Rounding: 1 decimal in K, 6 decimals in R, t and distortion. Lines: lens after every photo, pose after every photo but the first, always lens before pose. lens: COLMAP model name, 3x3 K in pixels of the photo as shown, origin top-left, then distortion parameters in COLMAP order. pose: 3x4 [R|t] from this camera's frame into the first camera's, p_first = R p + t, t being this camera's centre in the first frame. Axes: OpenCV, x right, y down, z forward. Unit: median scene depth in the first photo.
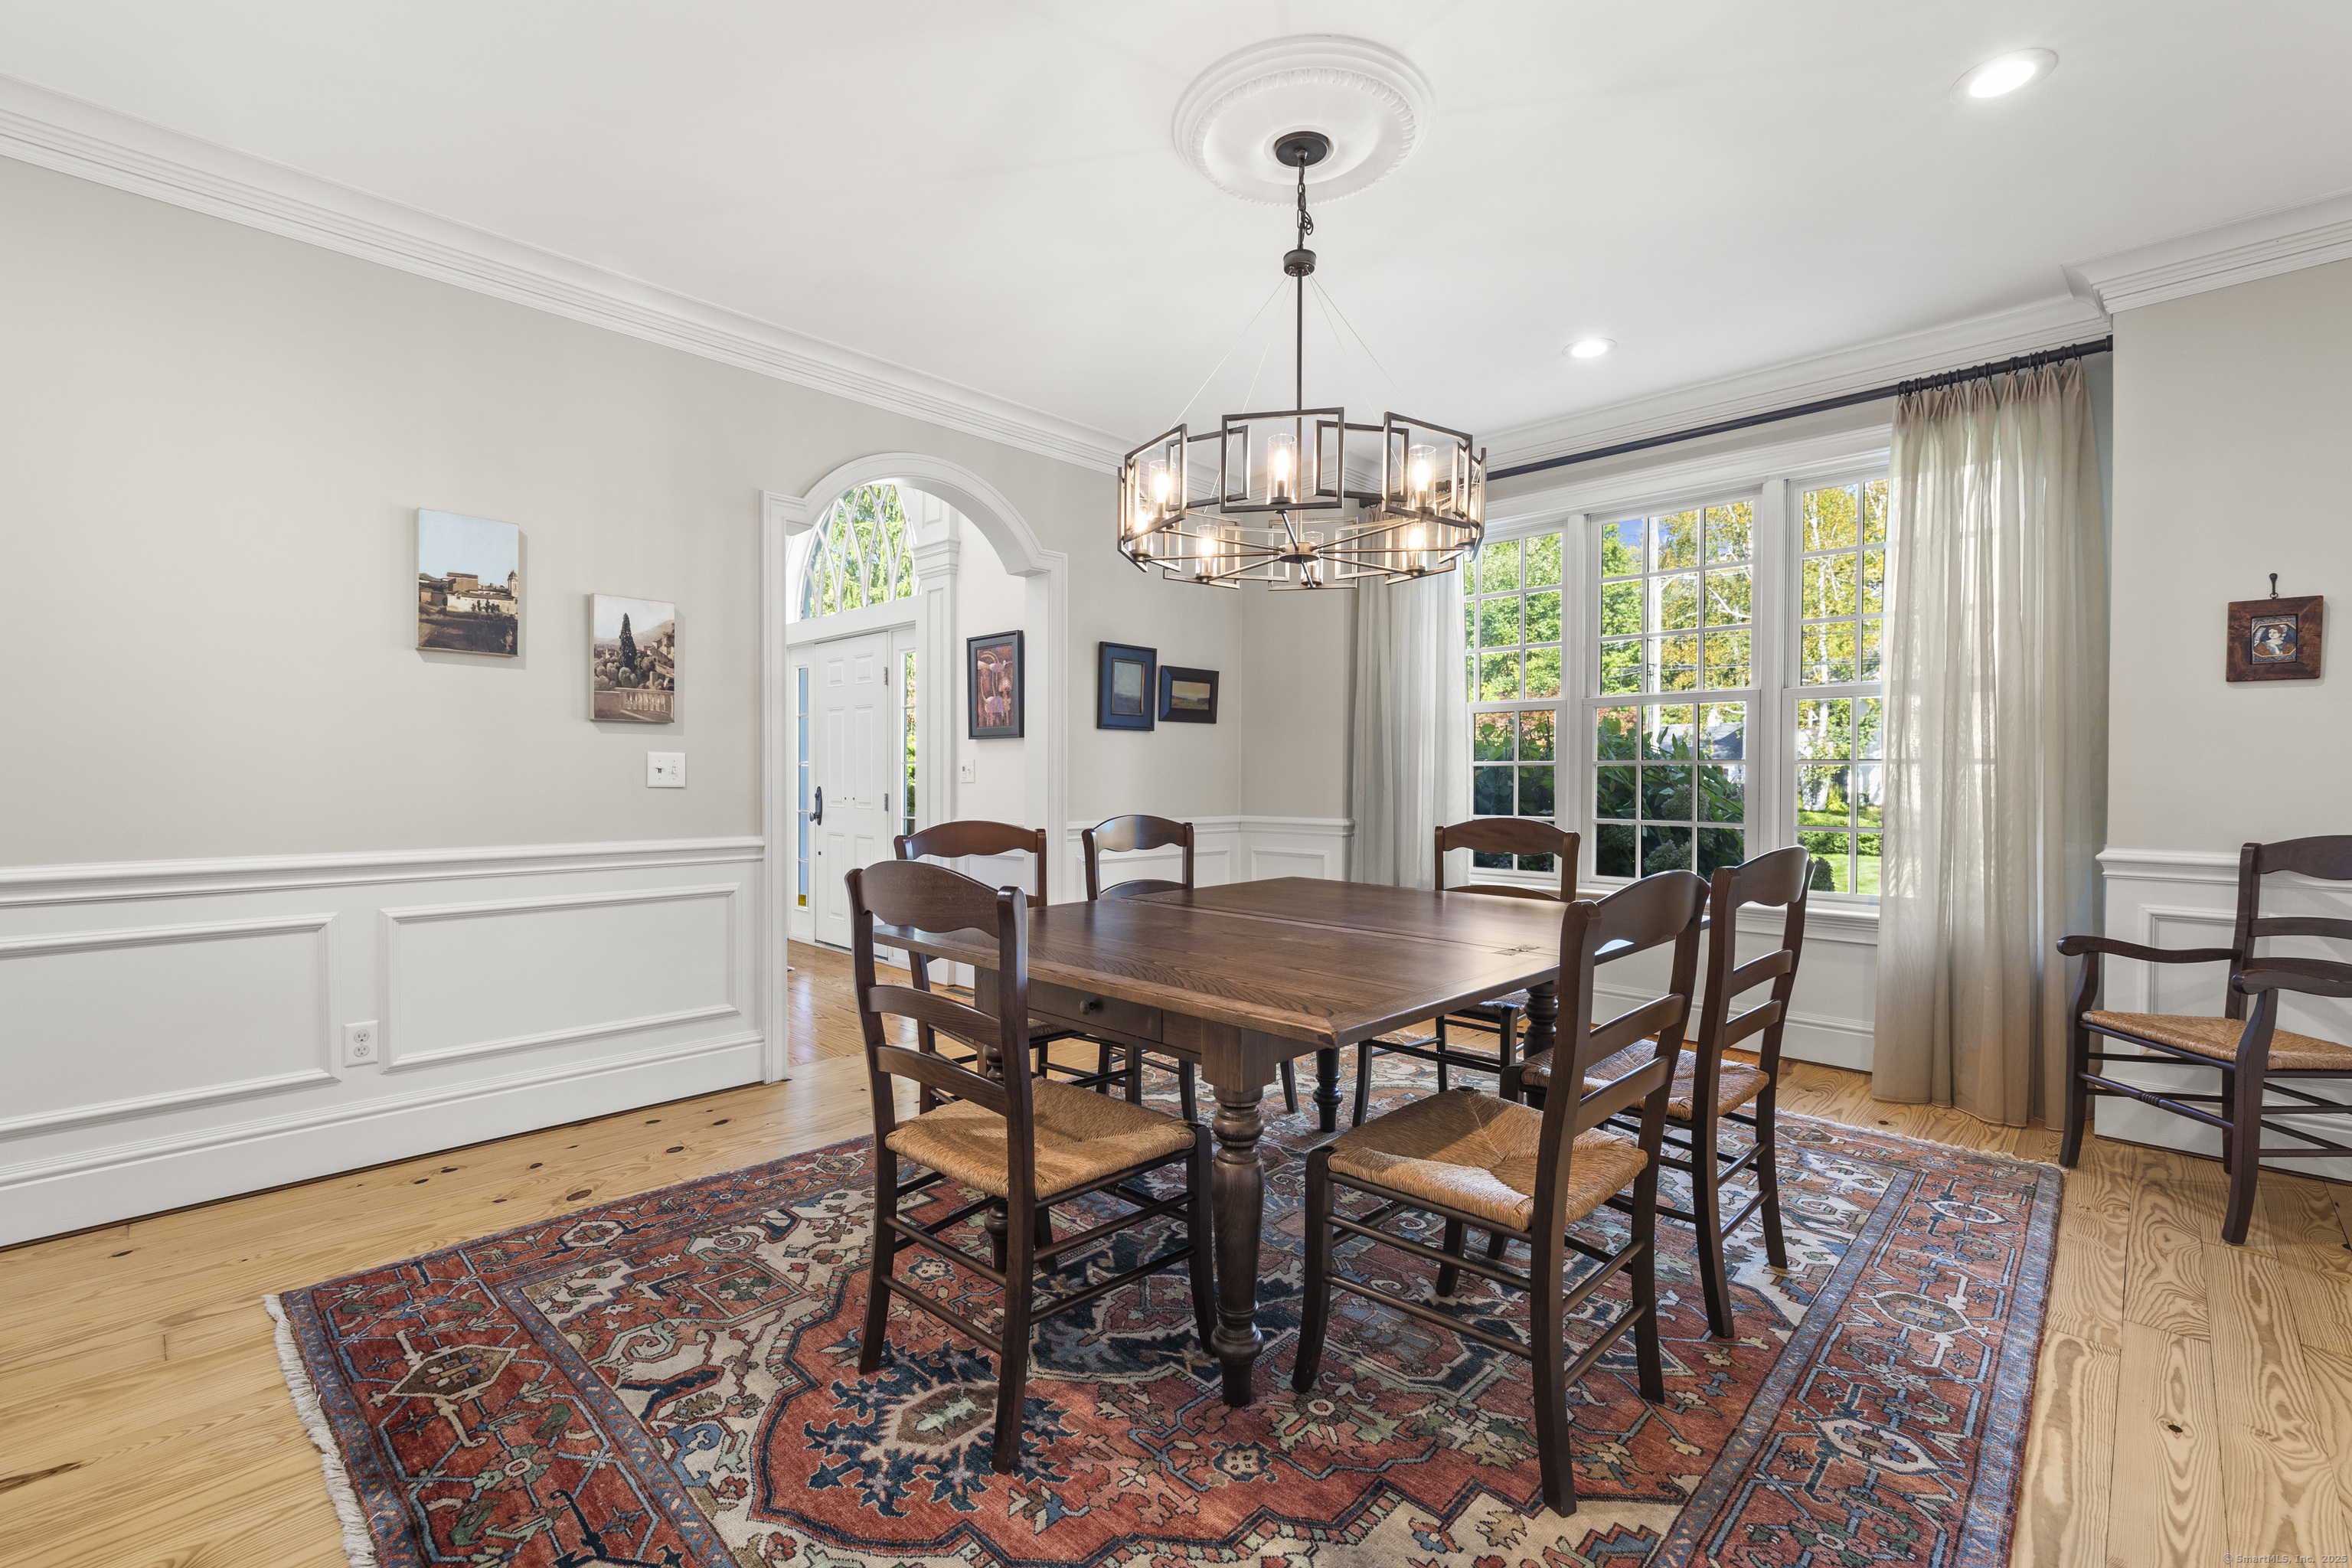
lens RADIAL K [[1006.3, 0, 1175.1], [0, 1006.3, 785.9], [0, 0, 1]] dist [0.000962, 0.000408]
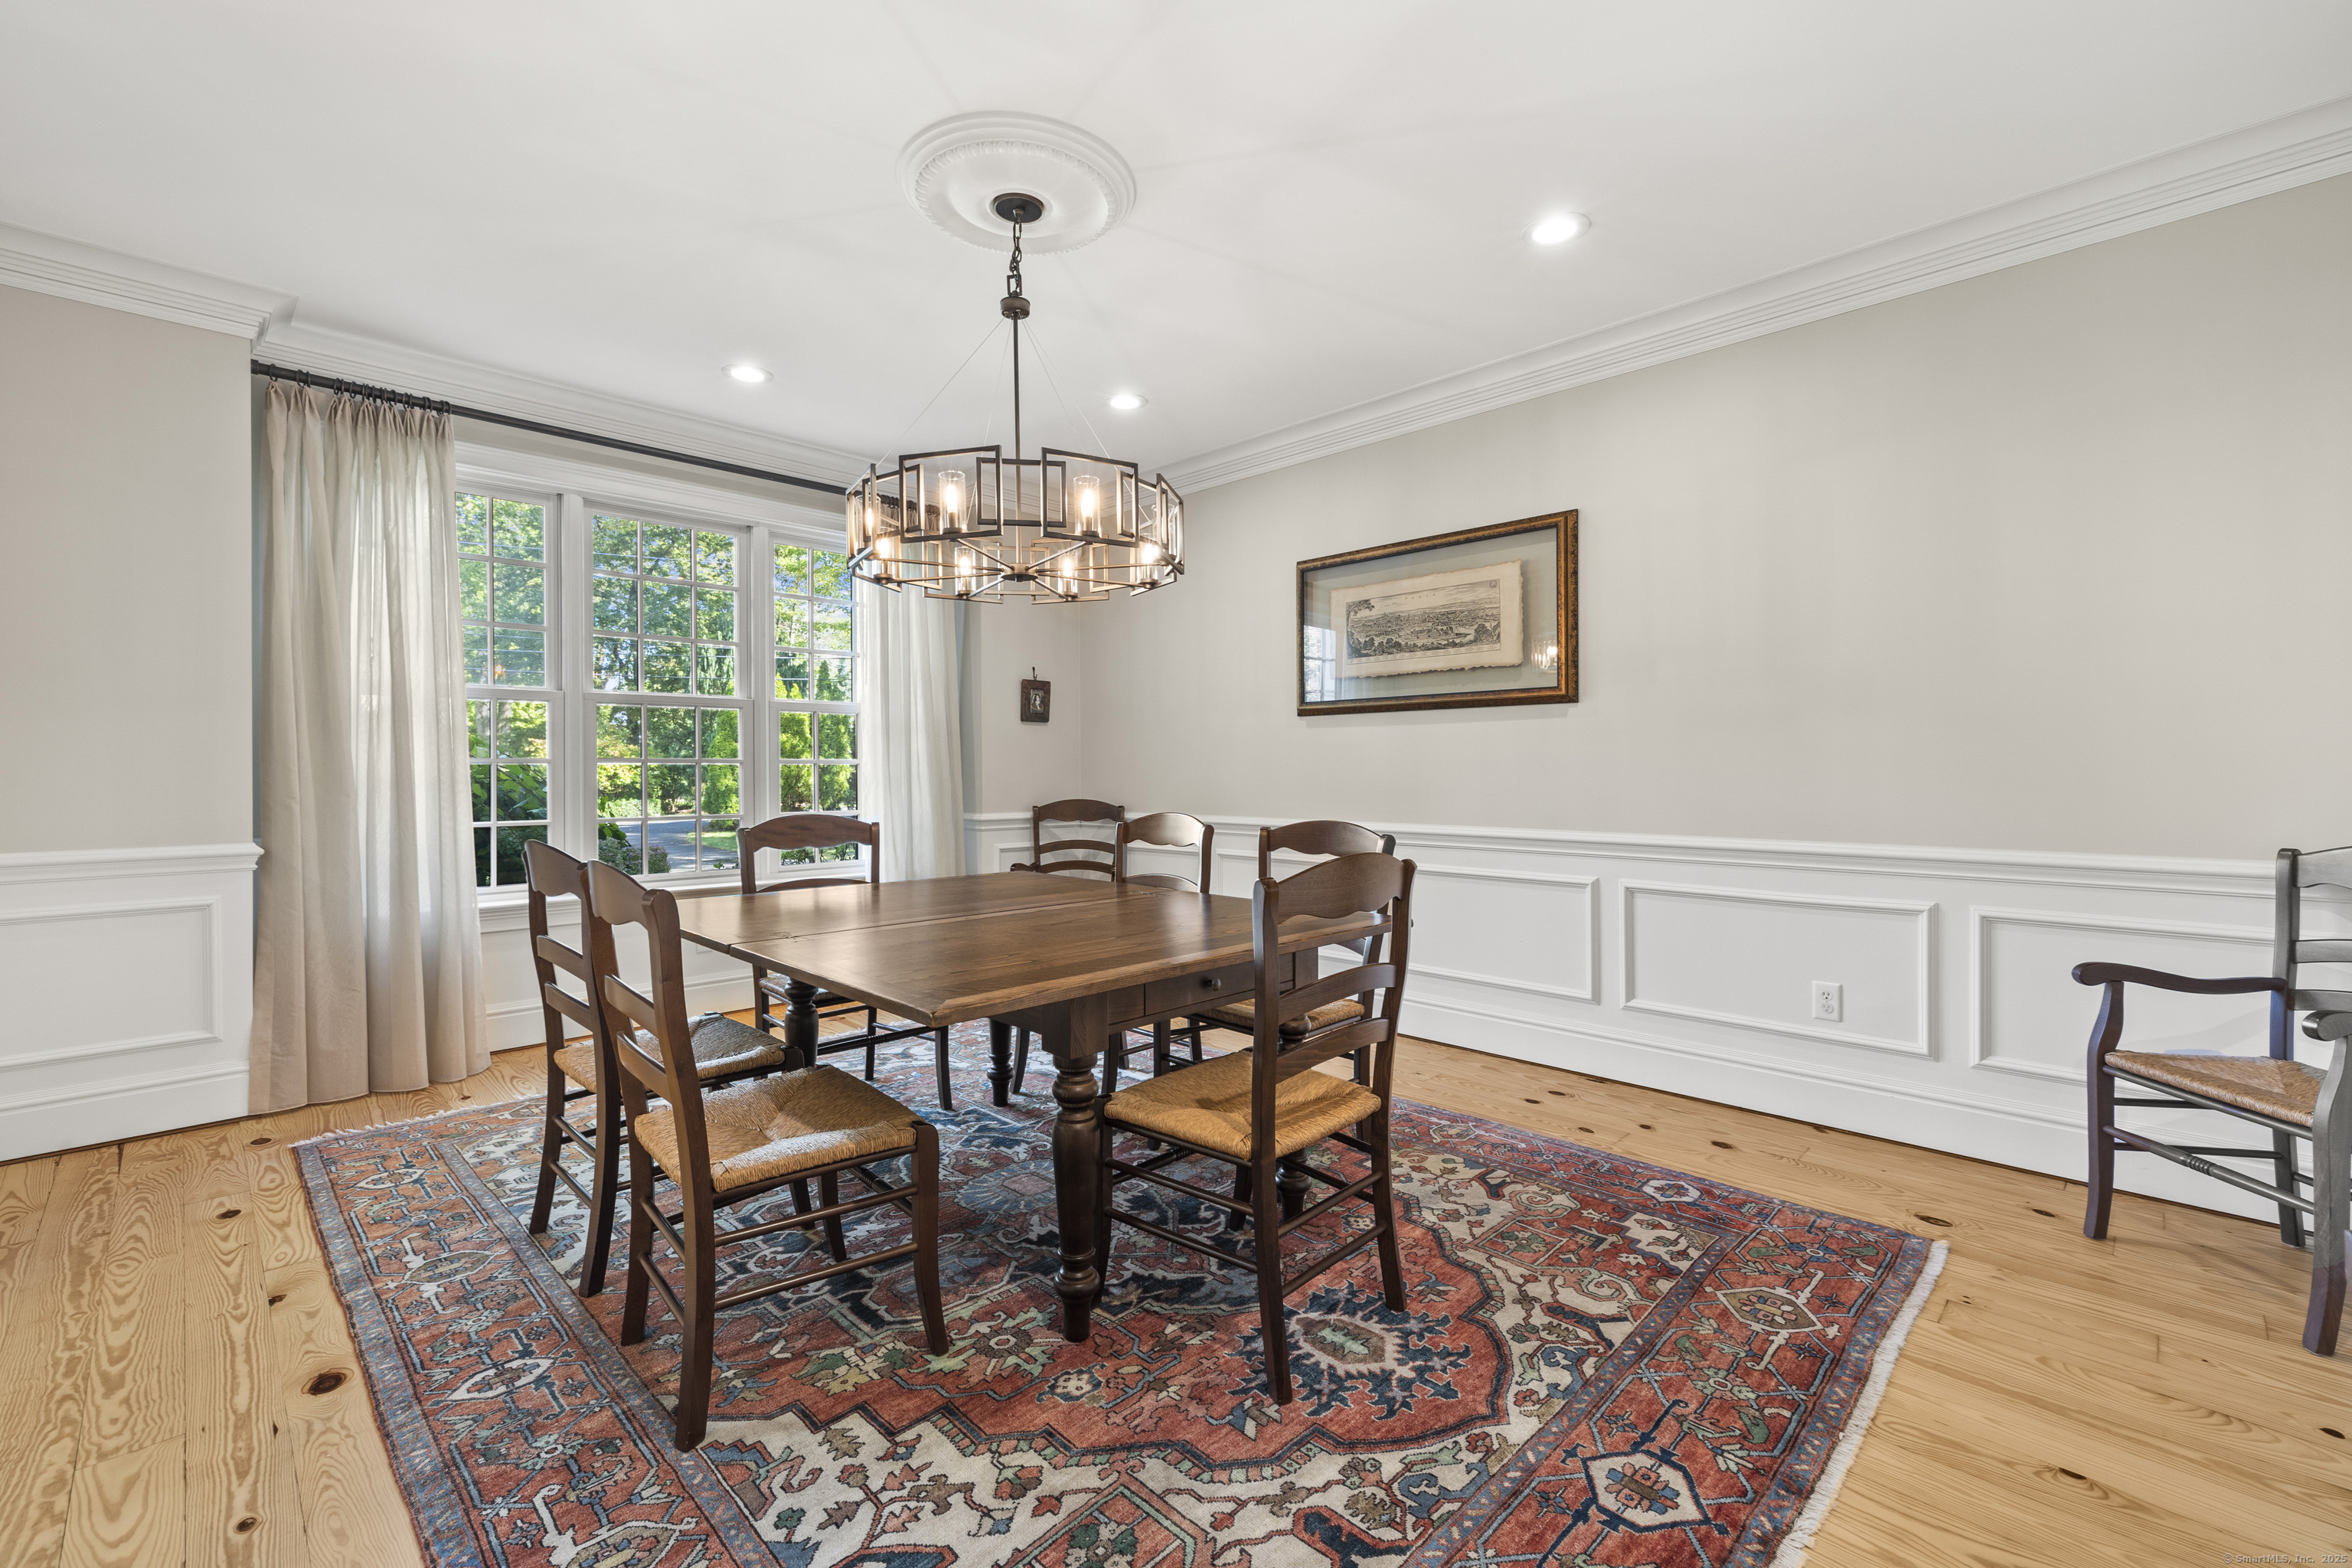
lens RADIAL K [[1006.3, 0, 1166.0], [0, 1006.3, 771.8], [0, 0, 1]] dist [0.000962, 0.000408]
pose [[0.019317, -0.001386, 0.999812, -1.141676], [0.016016, 0.999871, 0.001077, -0.010189], [-0.999685, 0.015993, 0.019337, 0.986355]]
